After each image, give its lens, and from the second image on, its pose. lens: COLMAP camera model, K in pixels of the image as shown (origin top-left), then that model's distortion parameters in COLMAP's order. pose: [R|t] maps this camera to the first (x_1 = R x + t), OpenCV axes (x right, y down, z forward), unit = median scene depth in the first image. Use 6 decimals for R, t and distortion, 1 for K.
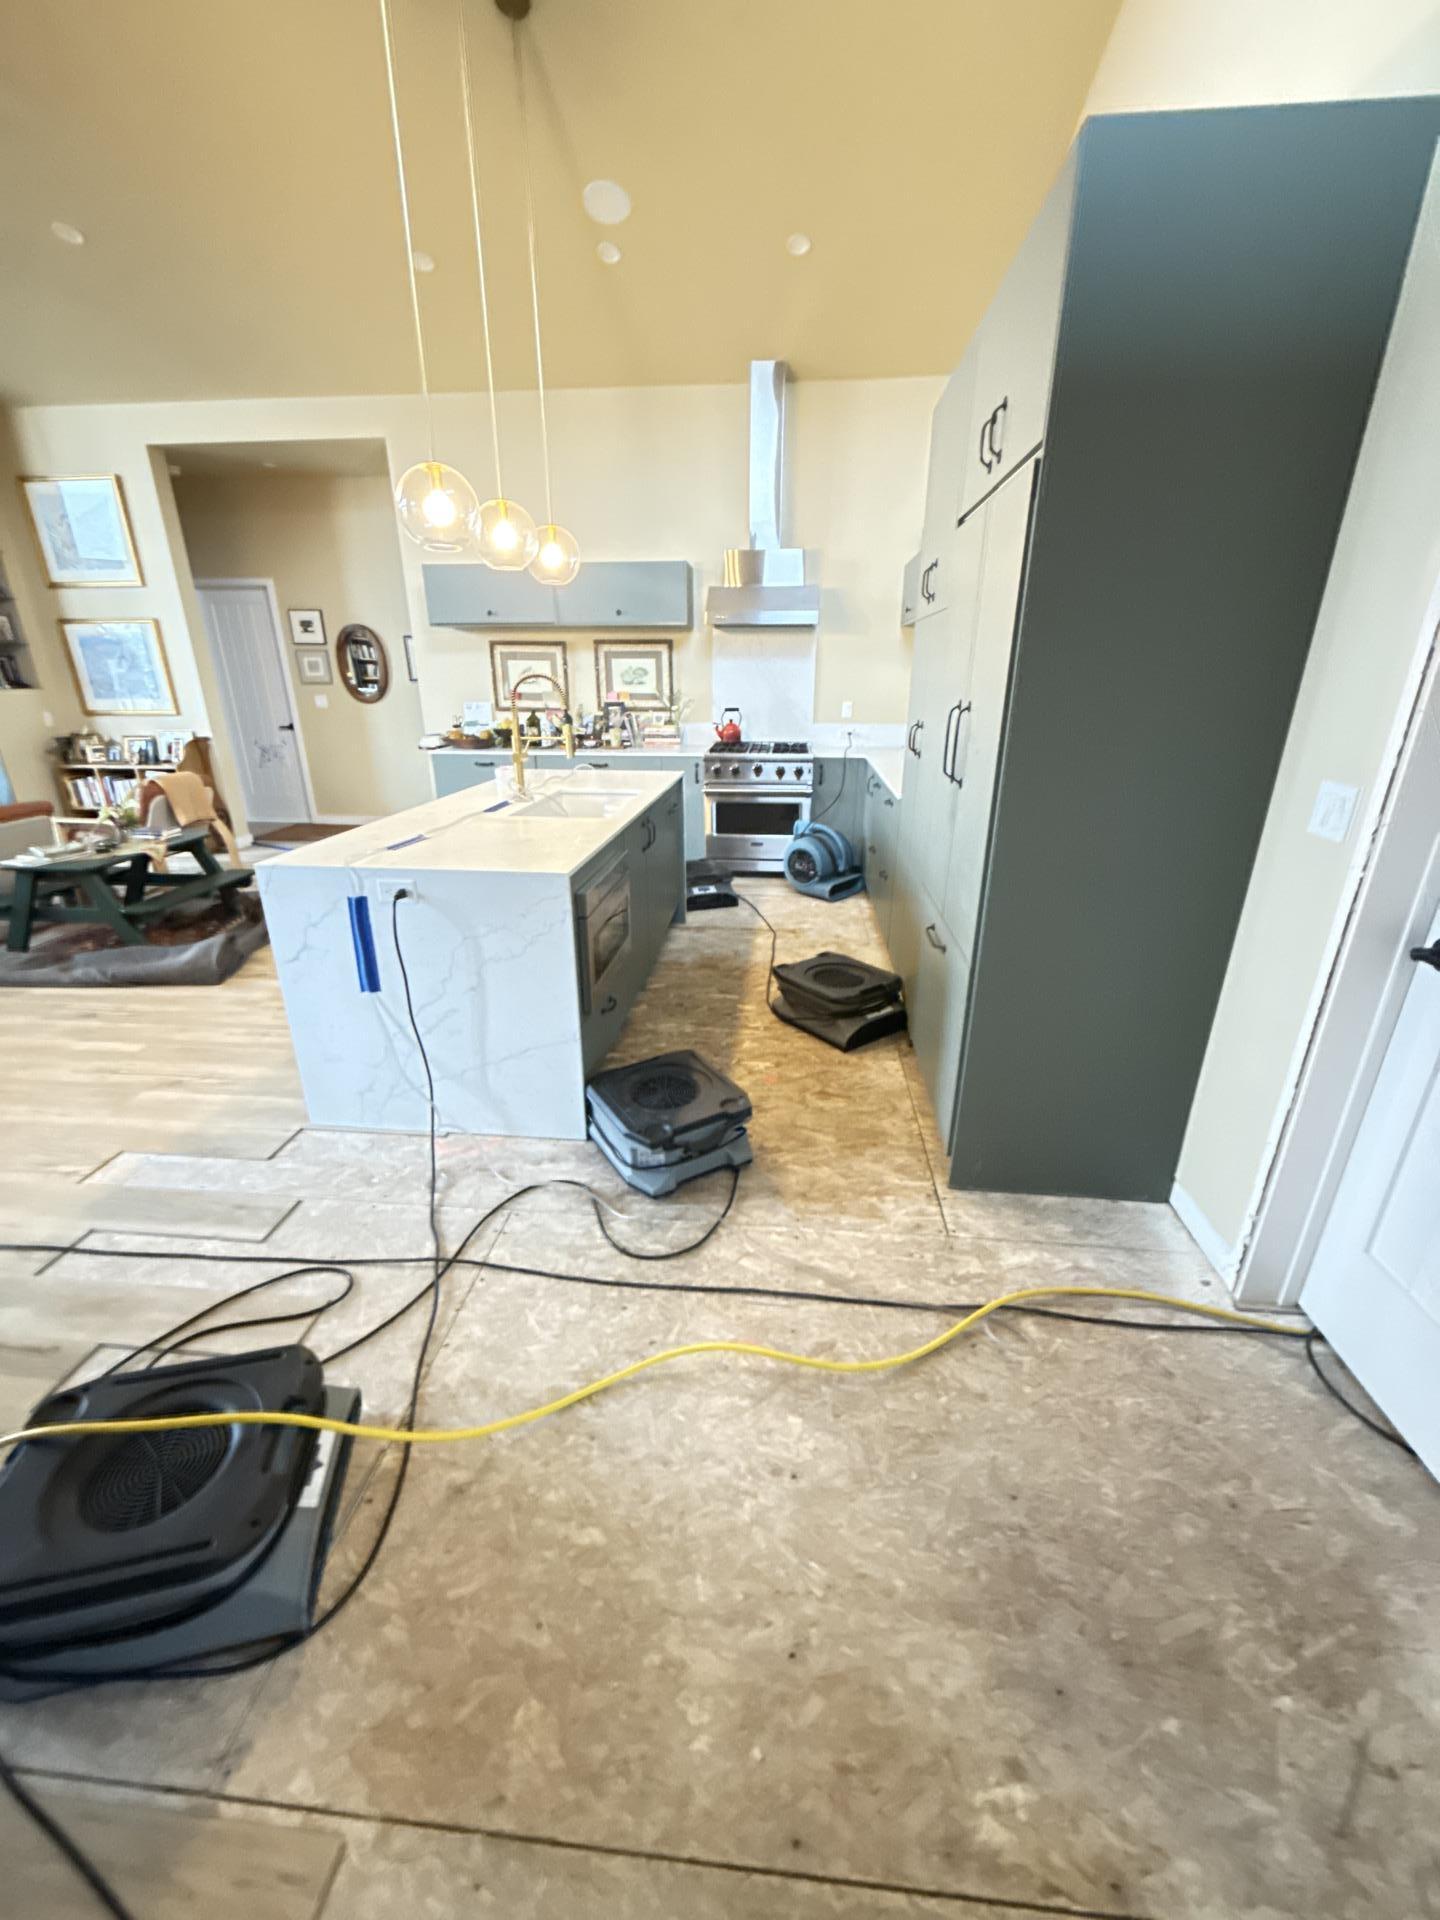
lens RADIAL K [[755.2, 0, 725.2], [0, 755.2, 963.9], [0, 0, 1]] dist [-0.003028, 0.000731]
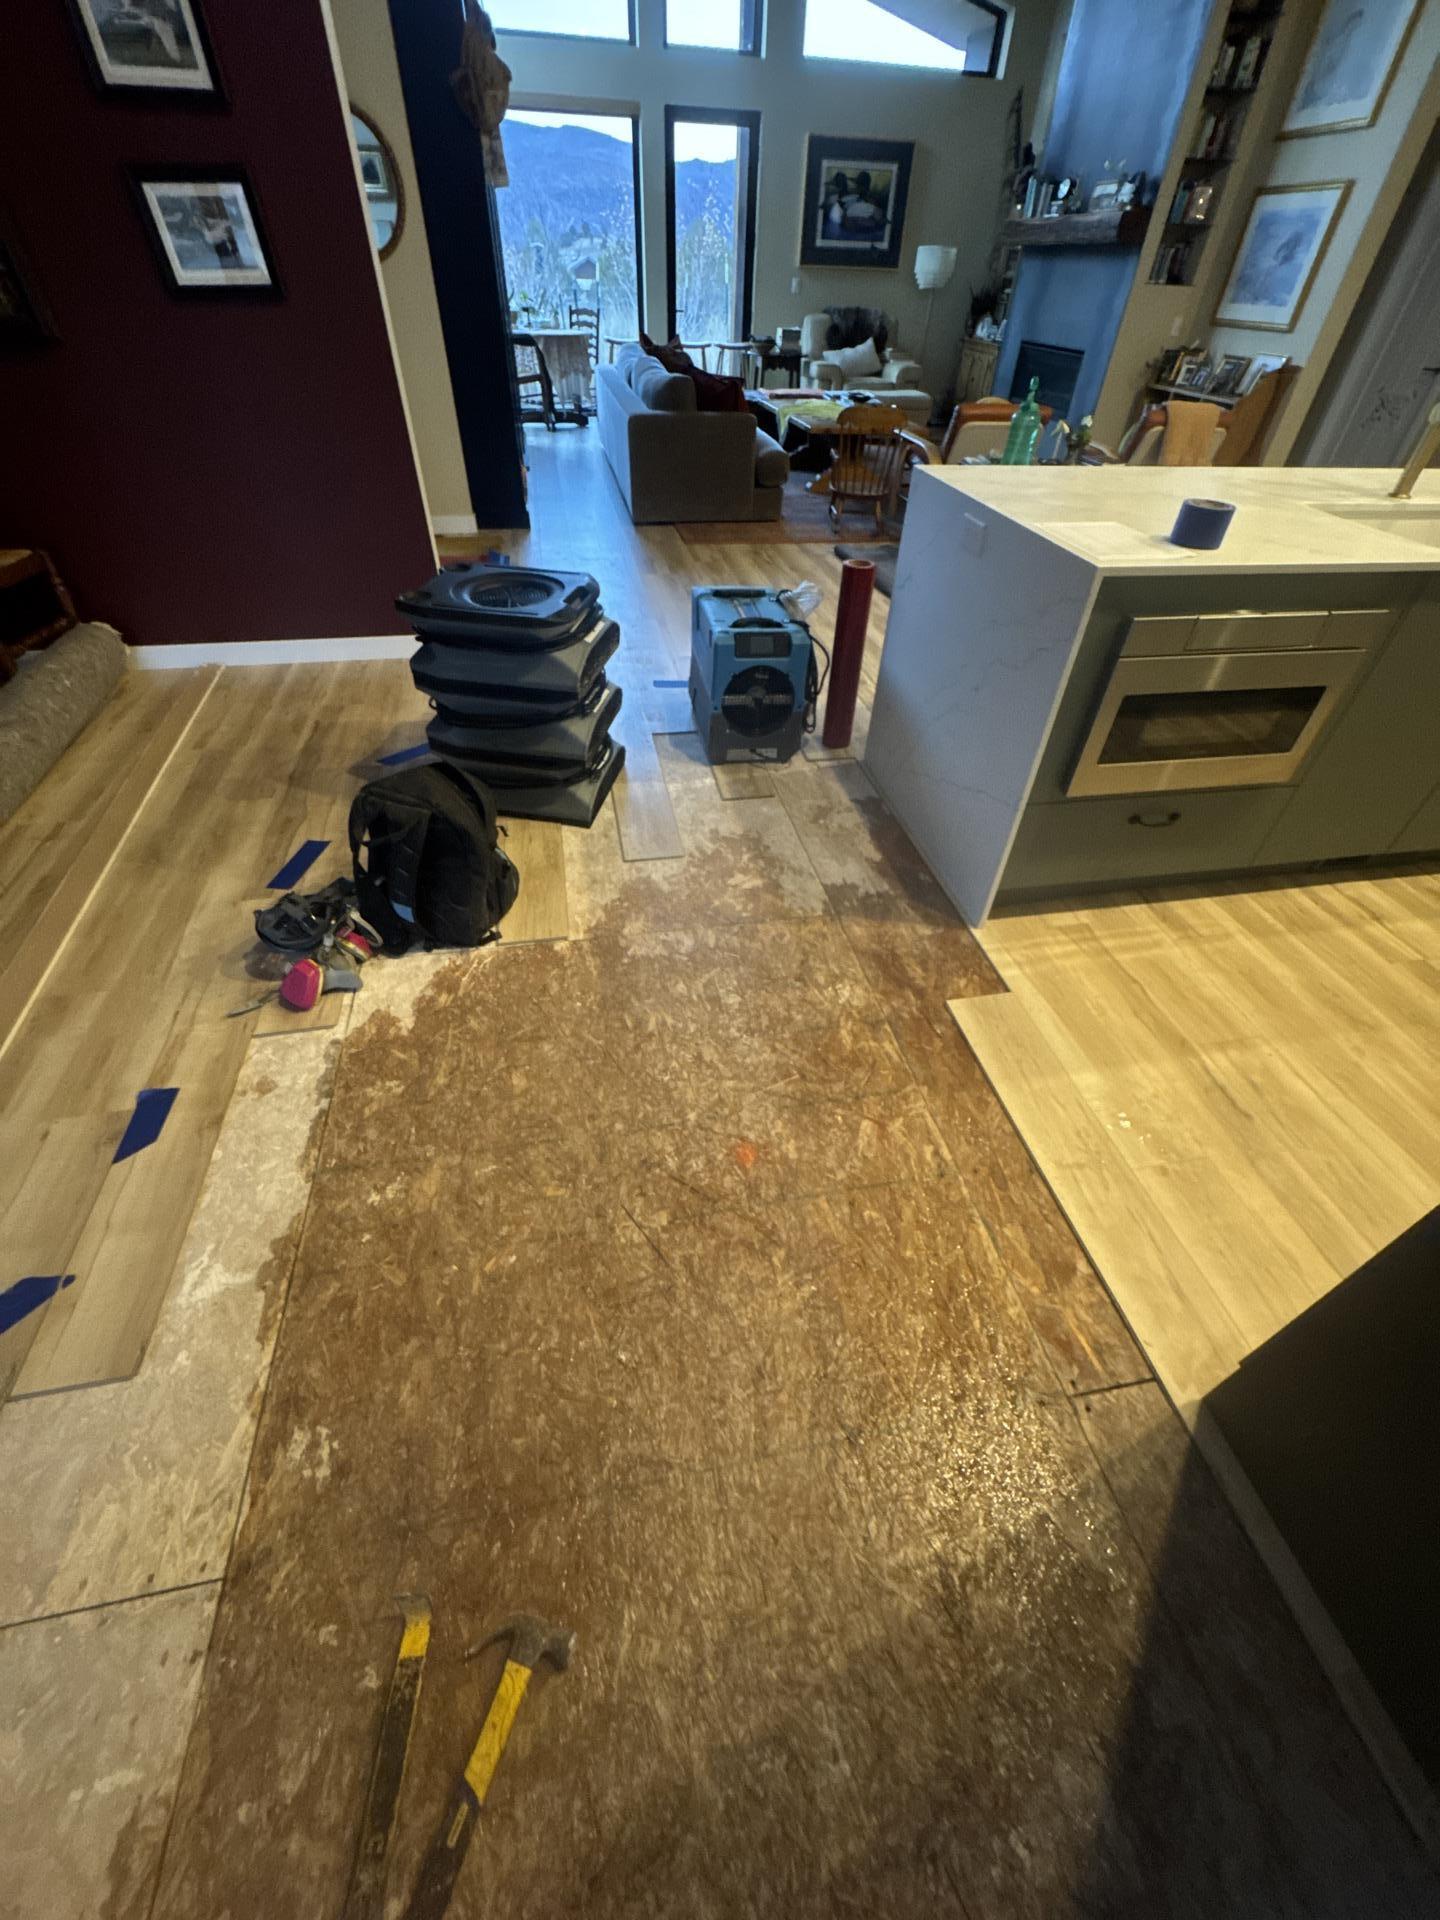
lens RADIAL K [[766.8, 0, 714.6], [0, 766.8, 957.0], [0, 0, 1]] dist [-0.001258, -0.000427]
pose [[0.279054, 0.647631, -0.709016, 0.416736], [-0.373962, 0.753349, 0.540942, -0.104251], [0.884467, 0.114193, 0.452414, 0.461254]]
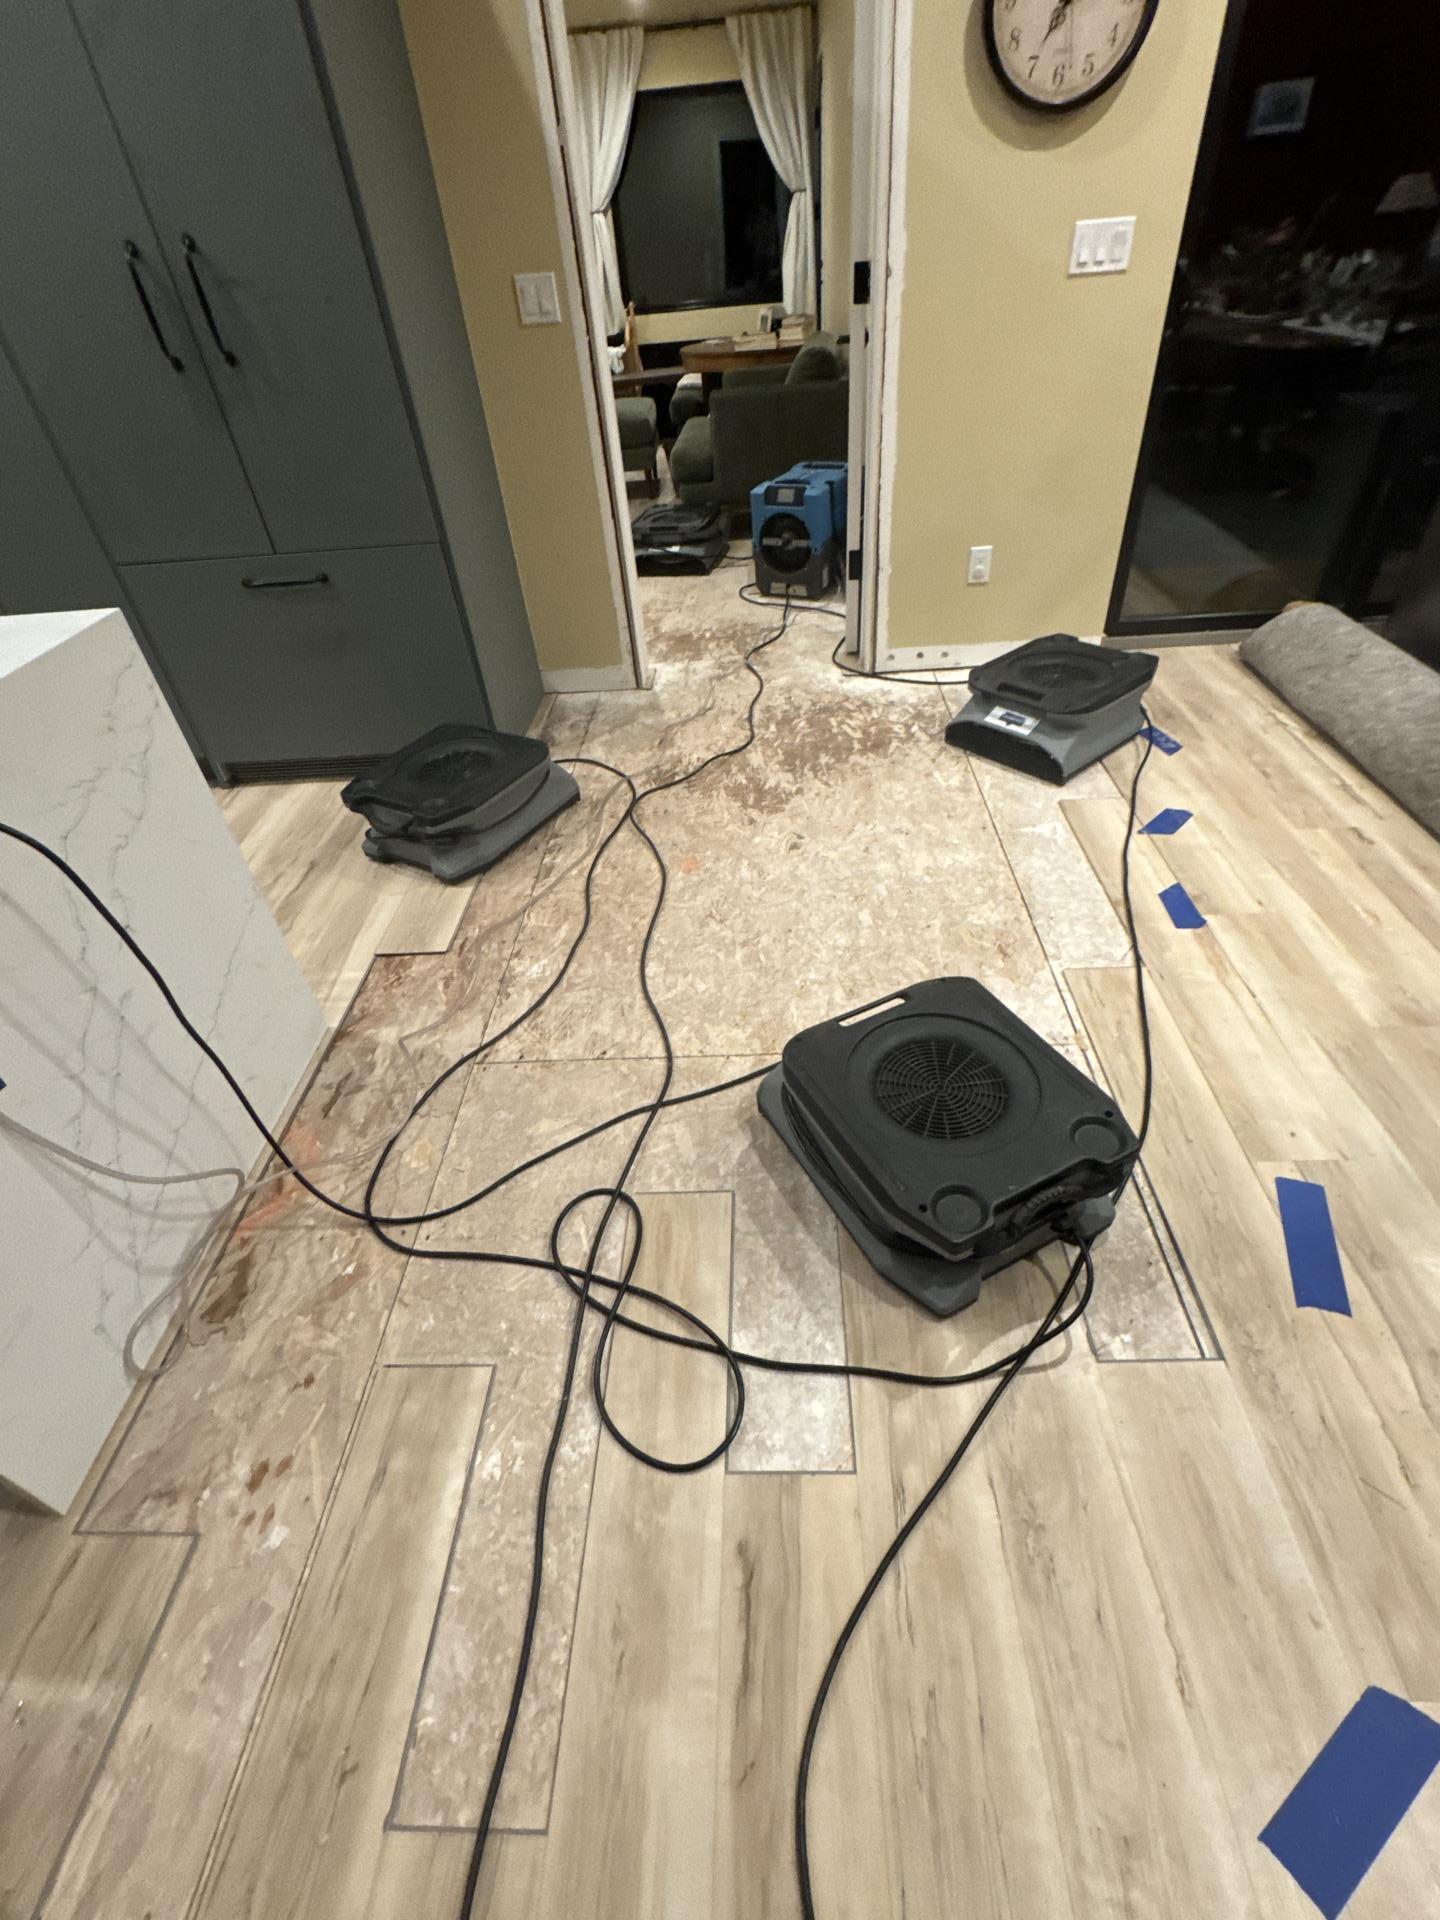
lens RADIAL K [[880.9, 0, 725.2], [0, 880.9, 956.2], [0, 0, 1]] dist [0.002805, 0.000197]
pose [[-0.062408, -0.632144, 0.772334, -0.925742], [0.426407, 0.682772, 0.593295, -0.148314], [-0.902376, 0.366355, 0.226940, 0.586355]]
